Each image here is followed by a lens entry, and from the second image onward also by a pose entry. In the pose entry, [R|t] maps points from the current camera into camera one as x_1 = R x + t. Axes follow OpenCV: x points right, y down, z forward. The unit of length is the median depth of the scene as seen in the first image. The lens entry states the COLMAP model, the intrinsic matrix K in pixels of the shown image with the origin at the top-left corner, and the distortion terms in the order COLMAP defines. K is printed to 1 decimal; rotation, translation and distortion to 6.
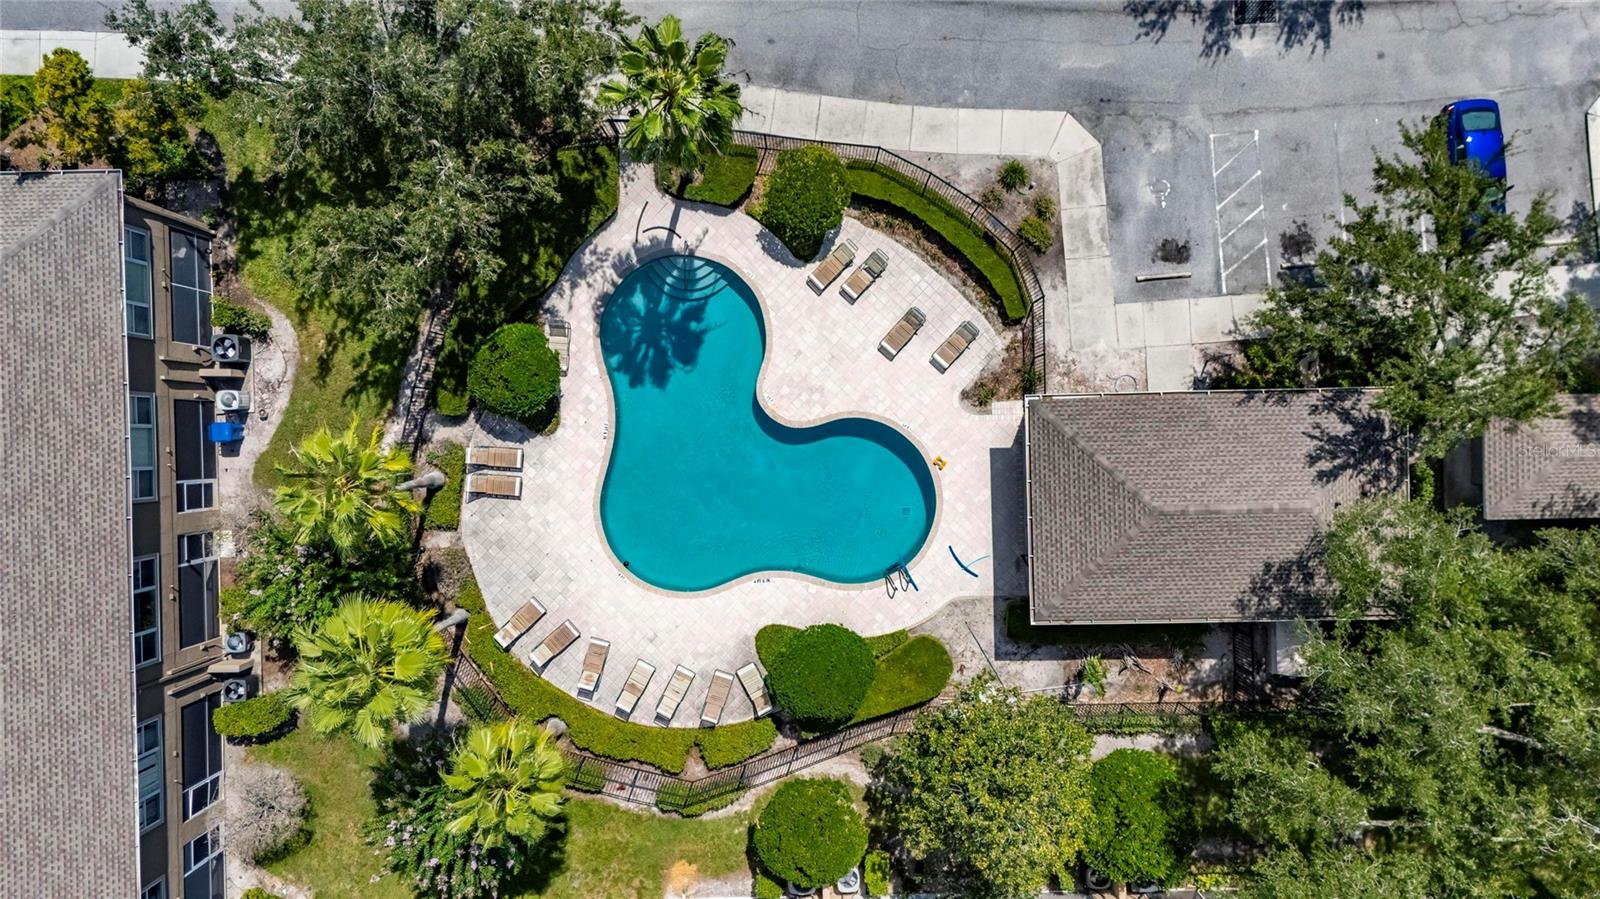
lens RADIAL K [[1126.9, 0, 809.9], [0, 1126.9, 444.4], [0, 0, 1]] dist [0.000398, -0.001334]
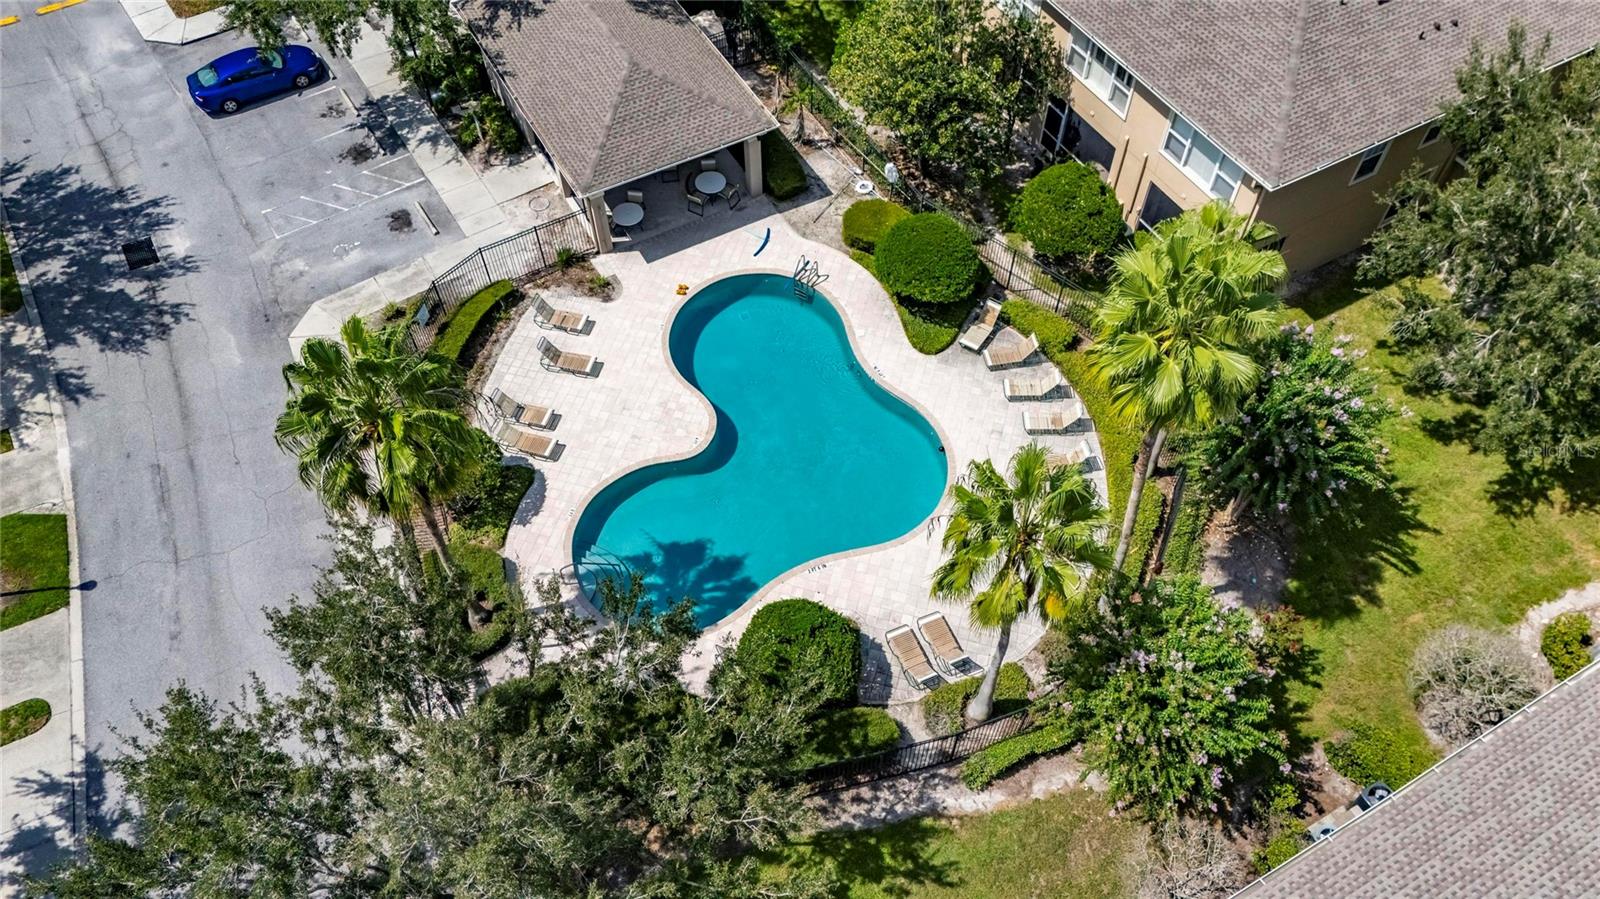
lens RADIAL K [[1126.9, 0, 809.9], [0, 1126.9, 444.4], [0, 0, 1]] dist [0.000398, -0.001334]
pose [[-0.472754, -0.724406, 0.501737, -0.521154], [0.881194, -0.389421, 0.268046, -0.198697], [0.001213, 0.568848, 0.822442, 0.275560]]
